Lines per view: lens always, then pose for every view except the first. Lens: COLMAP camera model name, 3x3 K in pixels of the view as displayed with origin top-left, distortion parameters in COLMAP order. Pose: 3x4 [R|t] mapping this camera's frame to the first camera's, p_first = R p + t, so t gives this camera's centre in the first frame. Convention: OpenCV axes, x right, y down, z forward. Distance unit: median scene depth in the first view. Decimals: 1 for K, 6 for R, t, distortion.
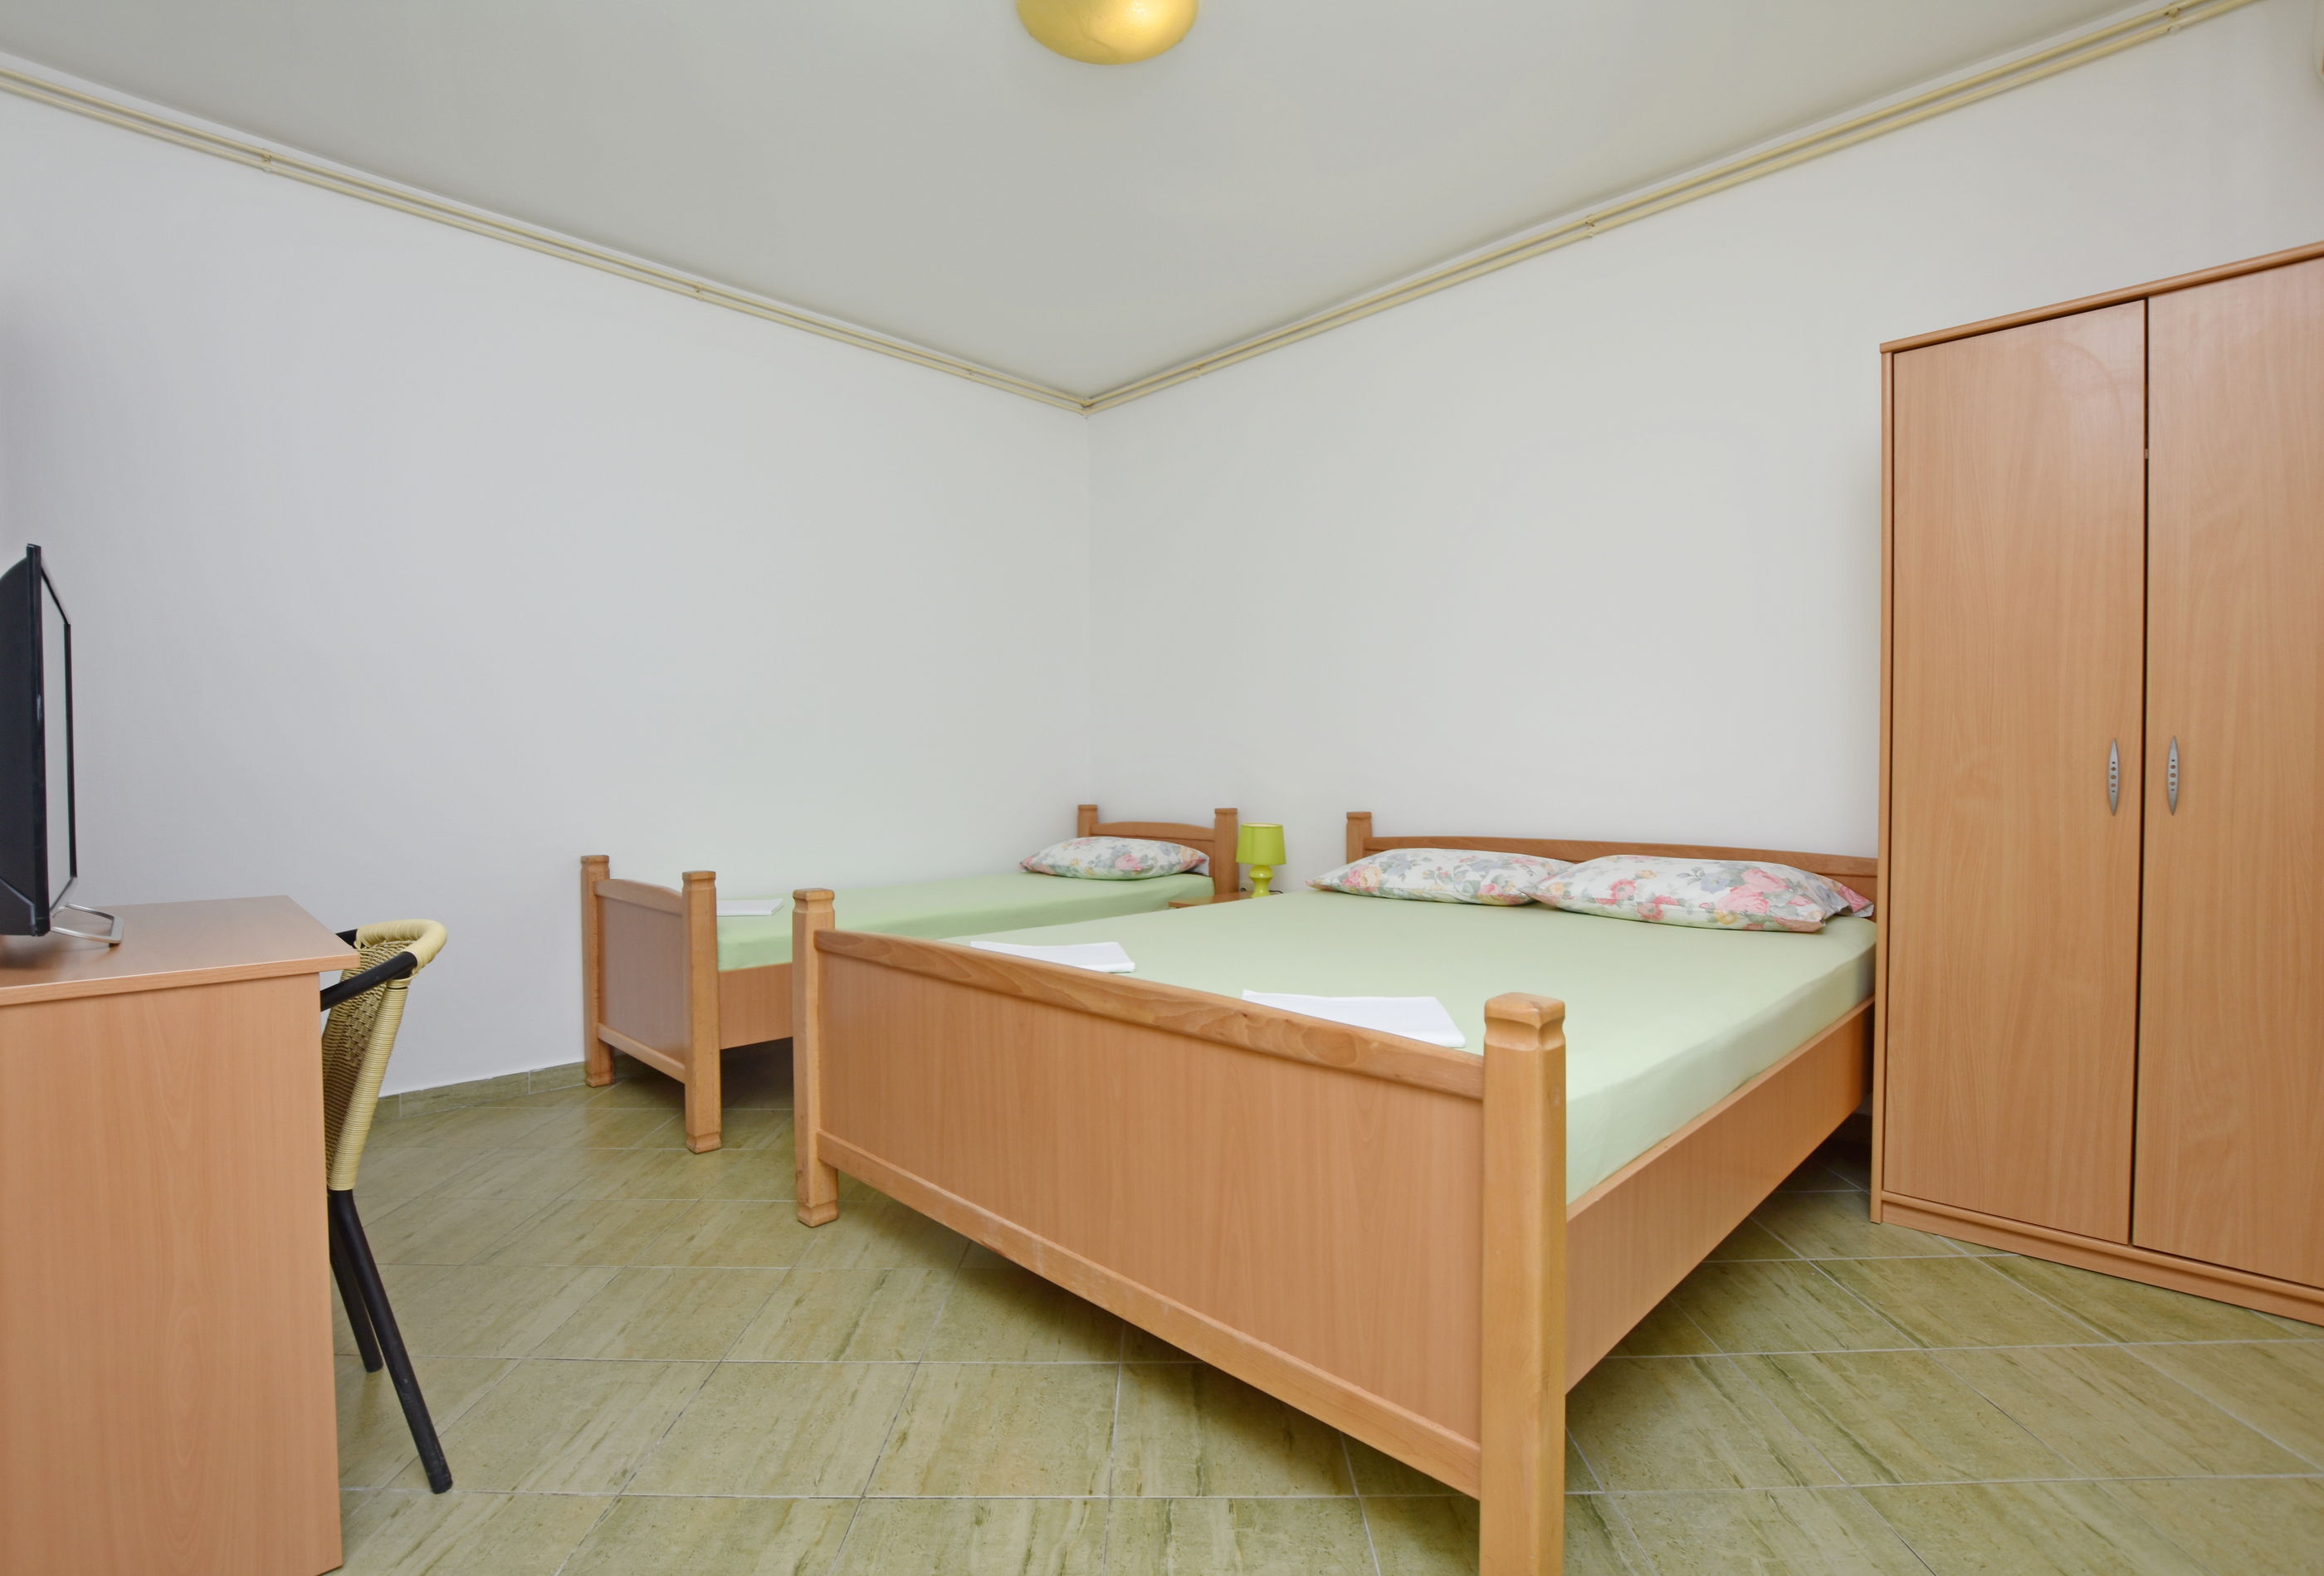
lens RADIAL K [[1066.9, 0, 1164.8], [0, 1066.9, 793.6], [0, 0, 1]] dist [-0.024870, 0.000426]
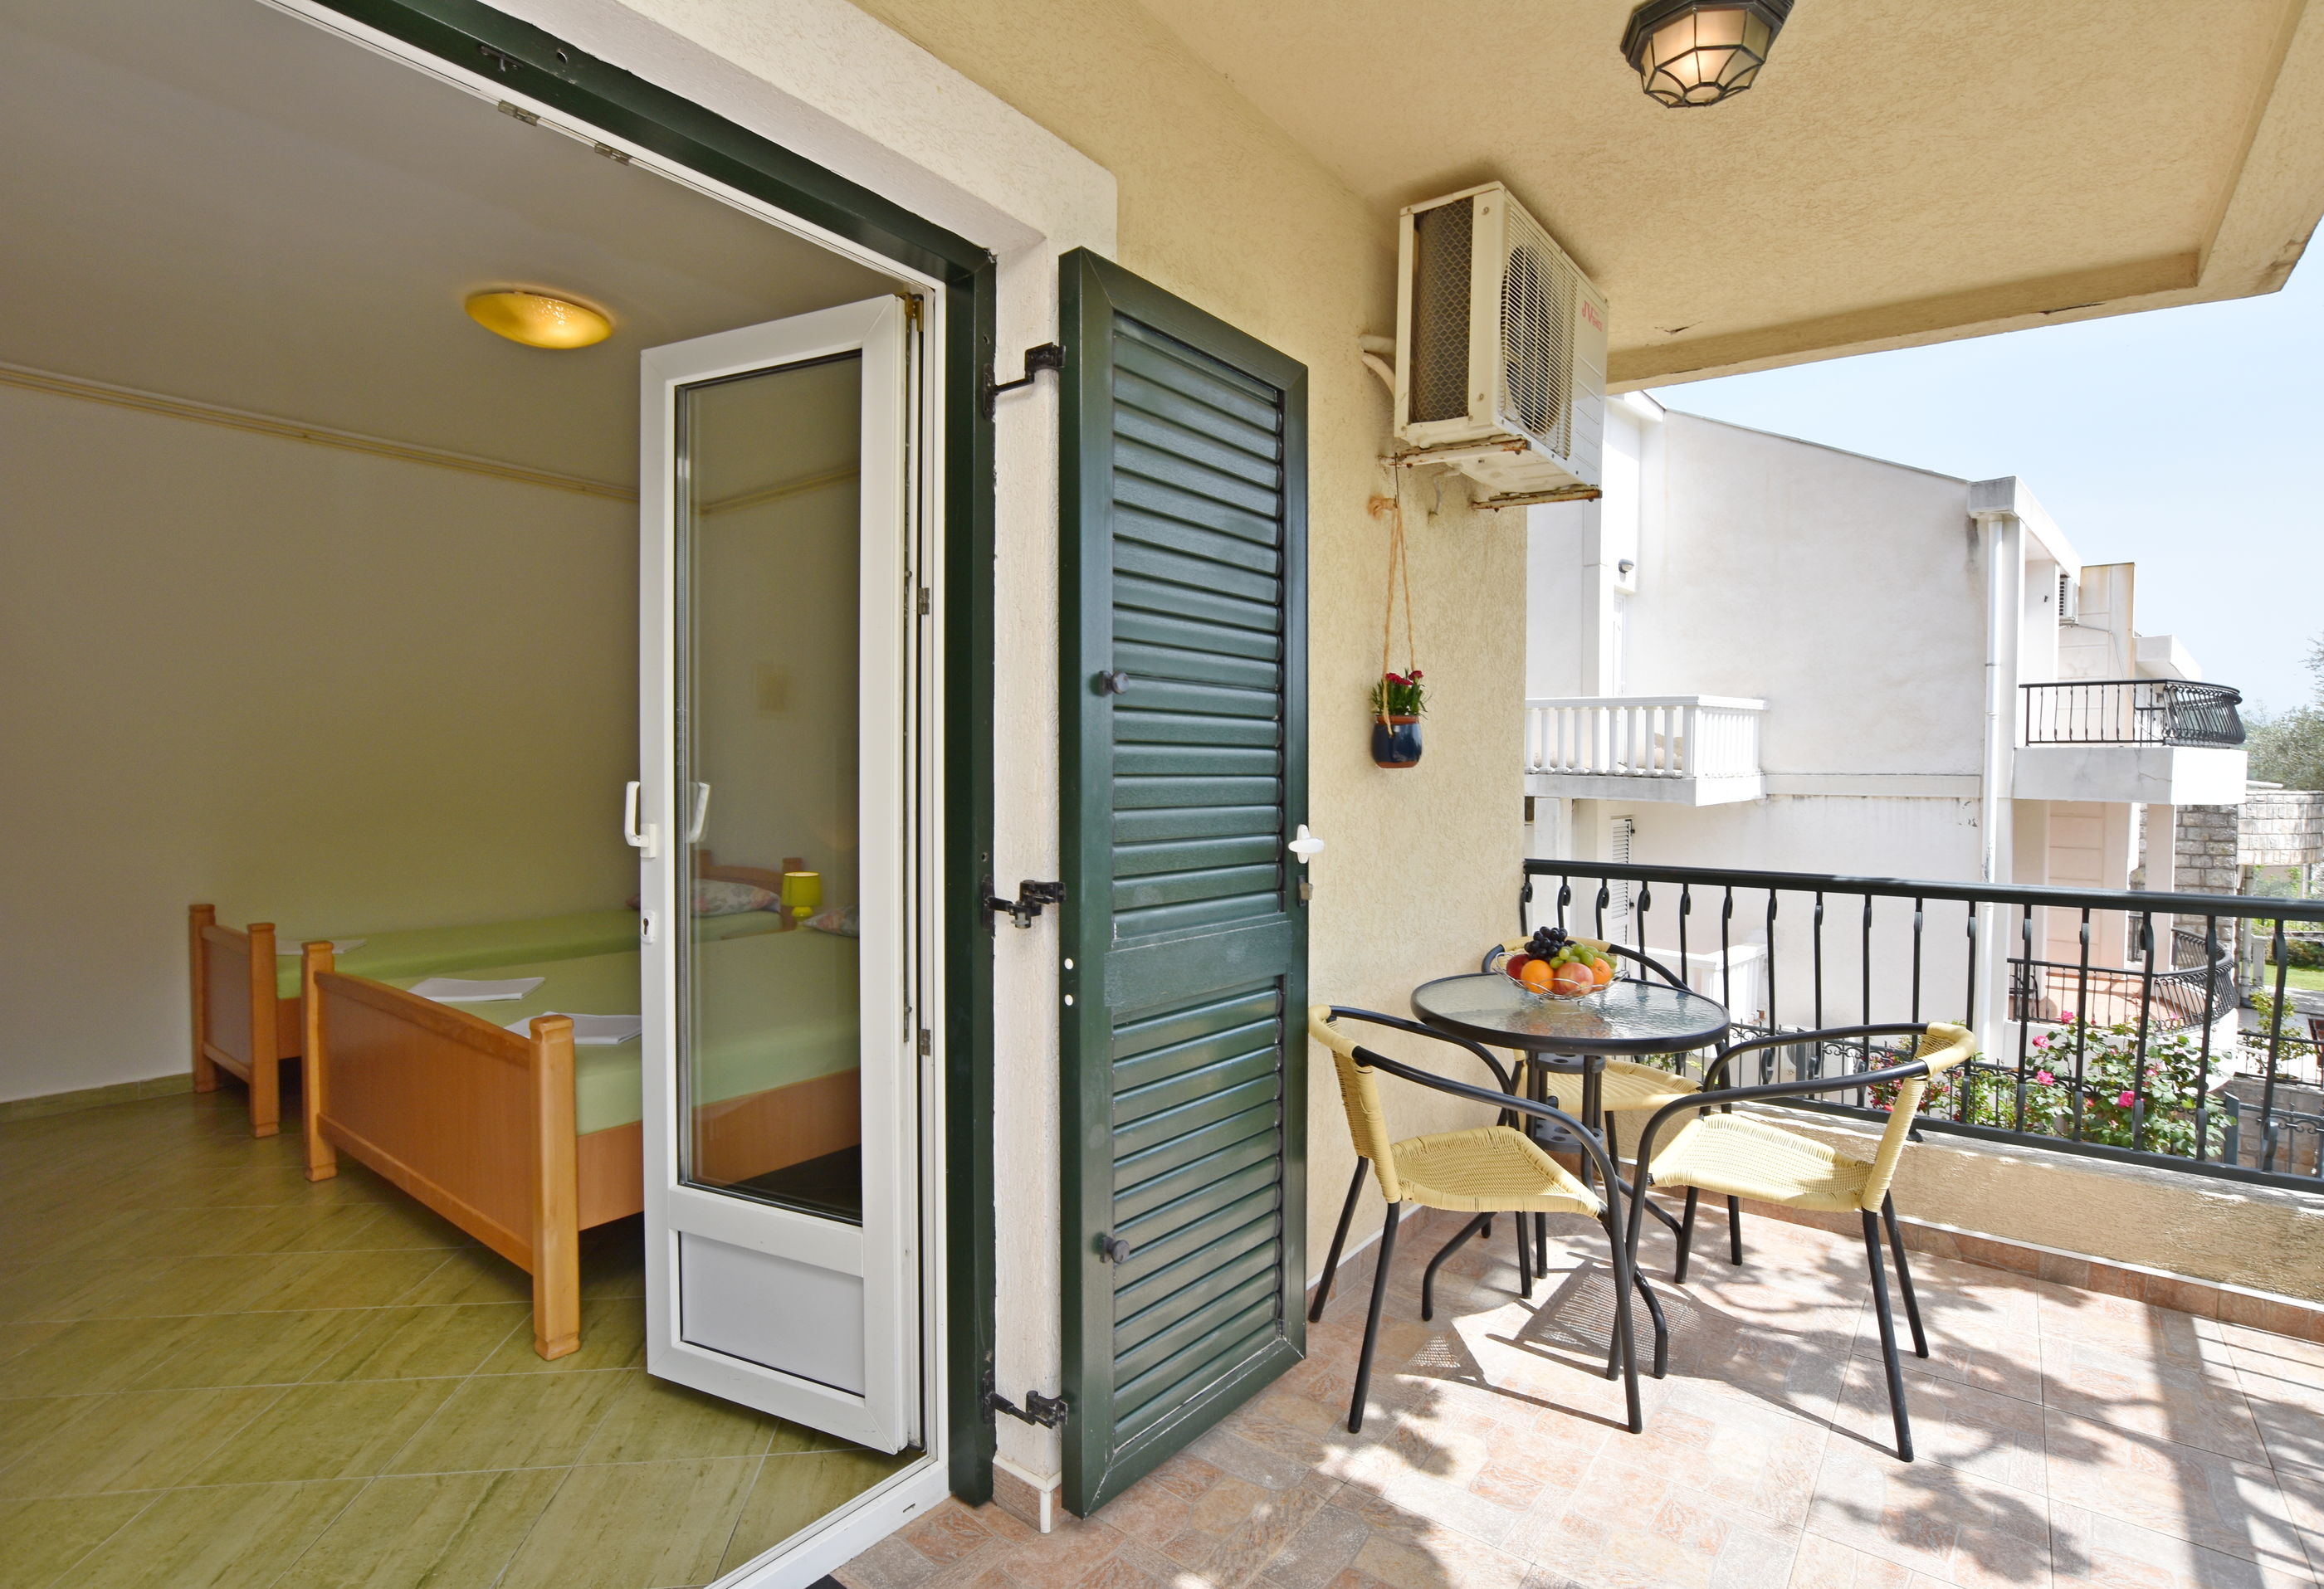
lens RADIAL K [[1118.7, 0, 1194.0], [0, 1118.7, 797.5], [0, 0, 1]] dist [-0.038091, 0.010691]
pose [[0.991023, 0.007403, 0.133485, 0.739775], [-0.007999, 0.999960, 0.003927, -0.137633], [-0.133450, -0.004960, 0.991043, -0.698084]]
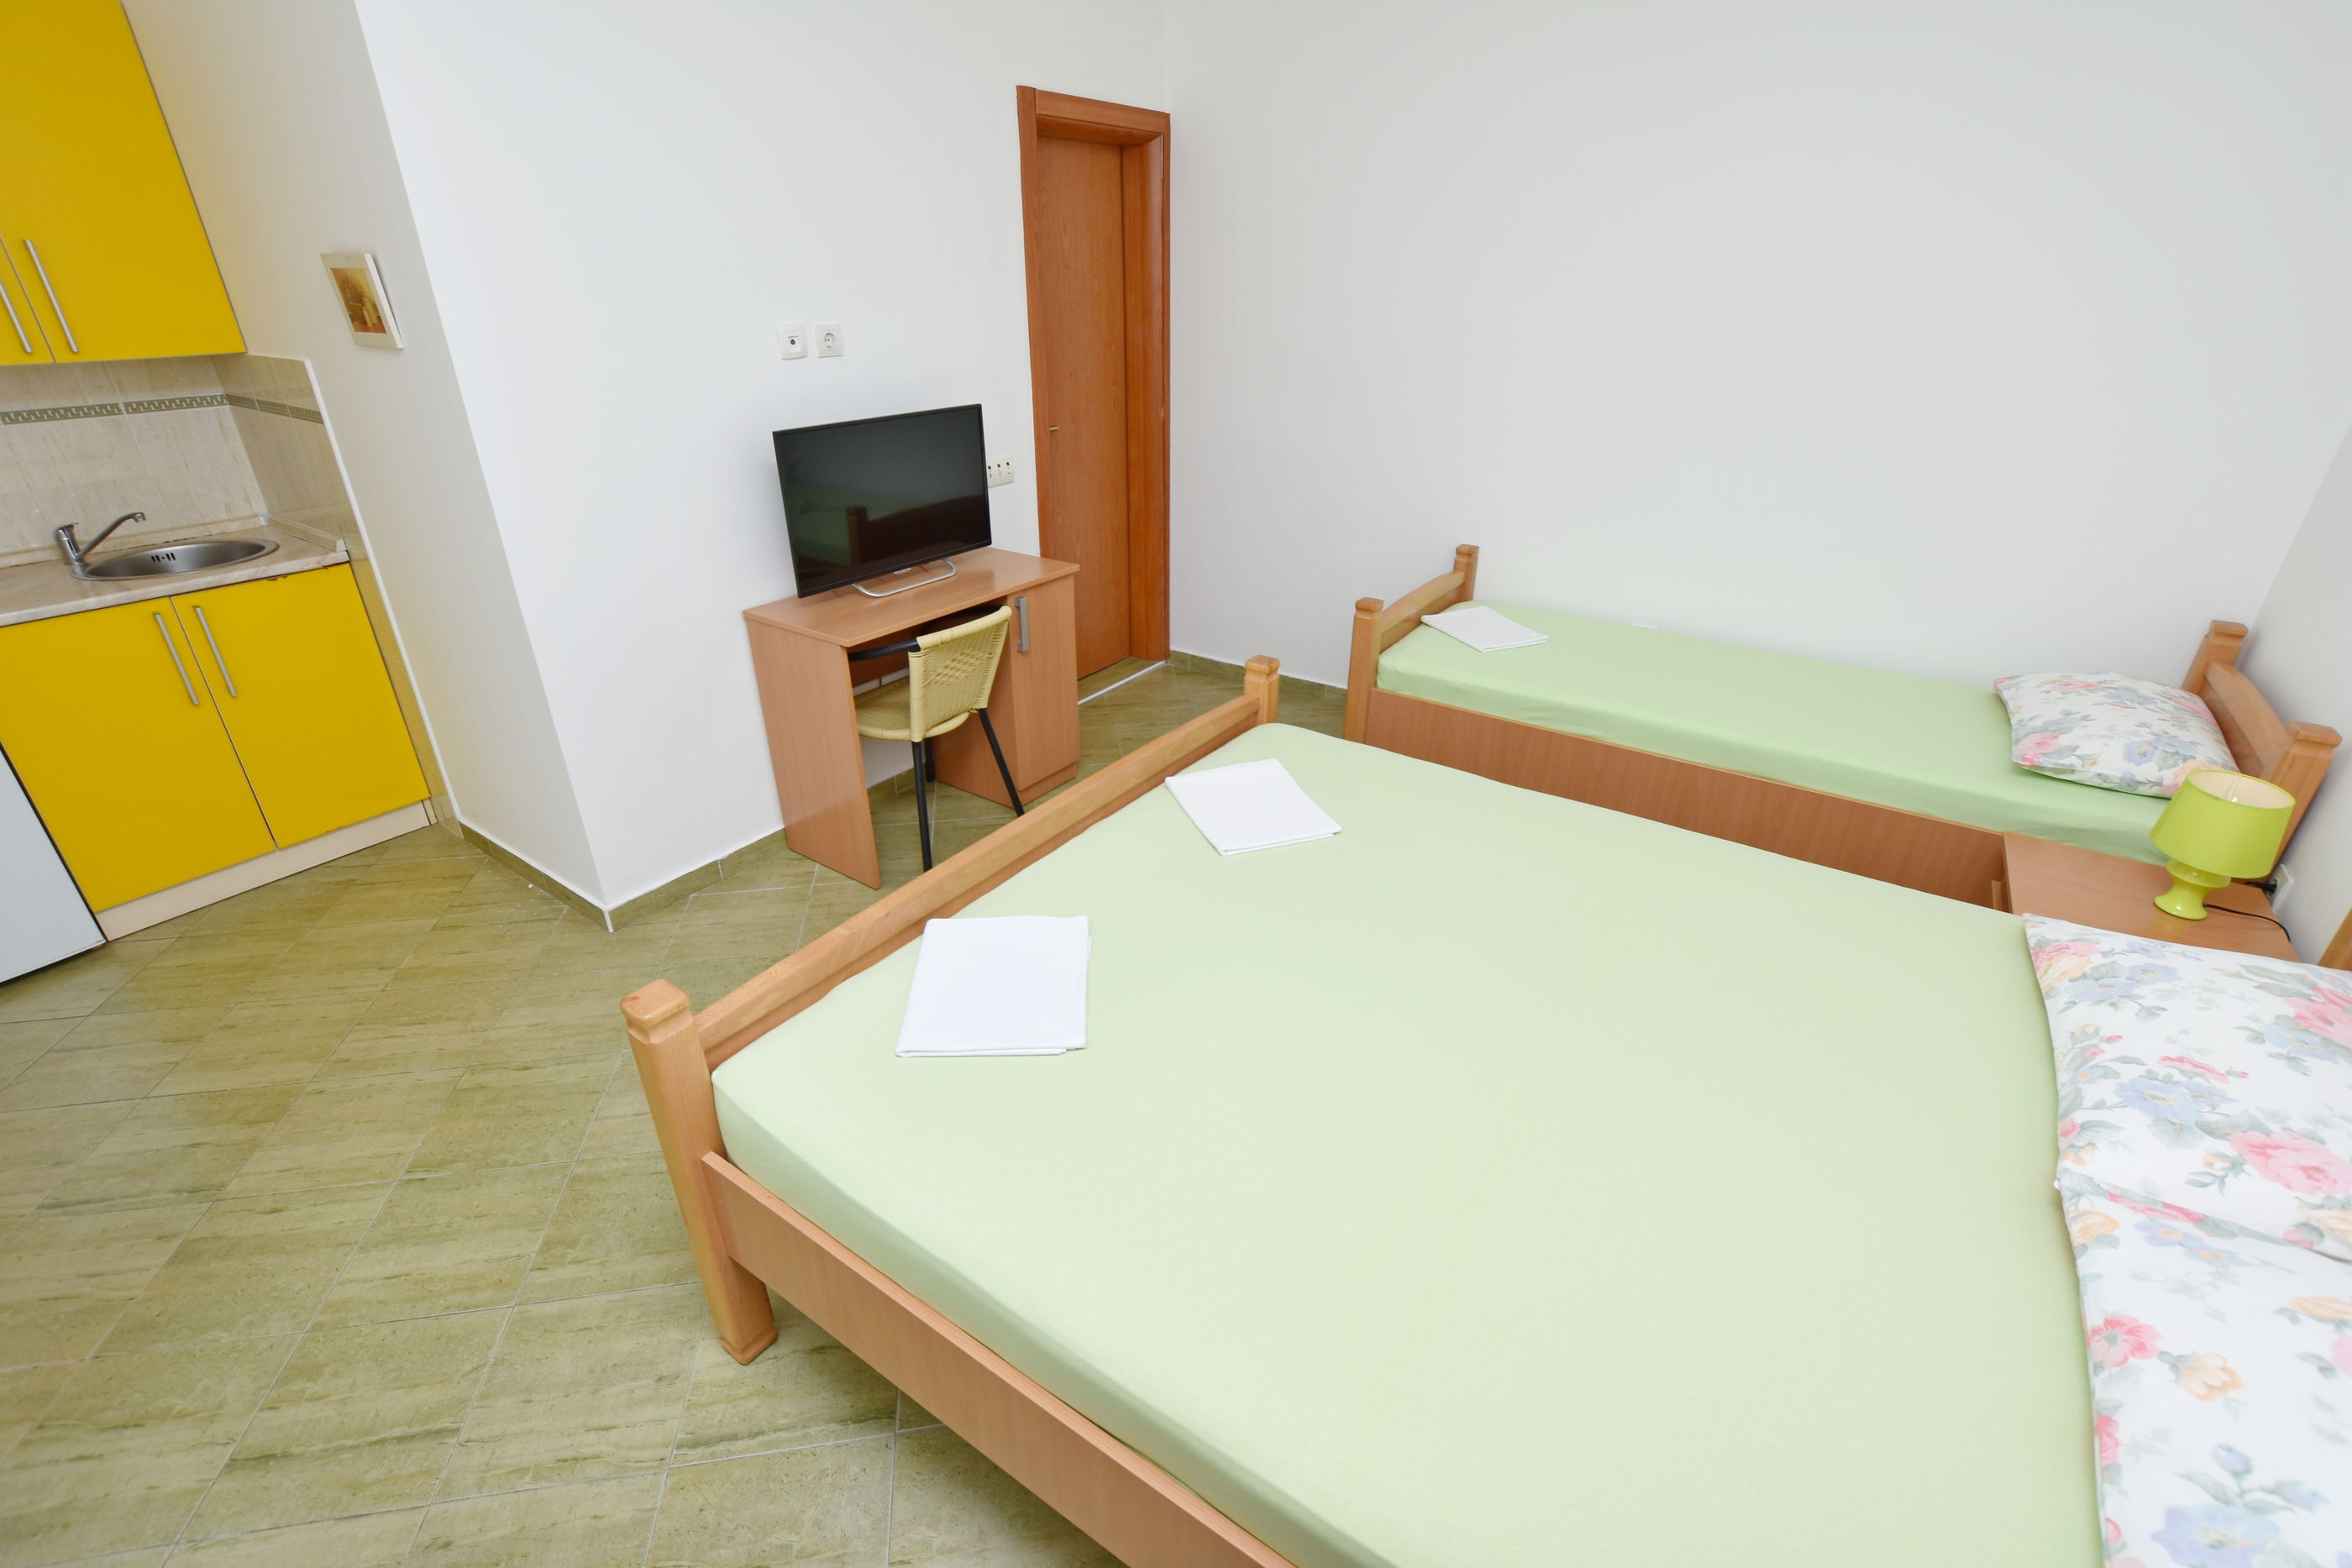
lens RADIAL K [[1037.3, 0, 1182.5], [0, 1037.3, 786.0], [0, 0, 1]] dist [-0.026161, 0.001105]
pose [[0.182162, 0.446762, -0.875911, 0.835919], [-0.025469, 0.892661, 0.450009, -0.347981], [0.982939, -0.059666, 0.173988, 0.846982]]
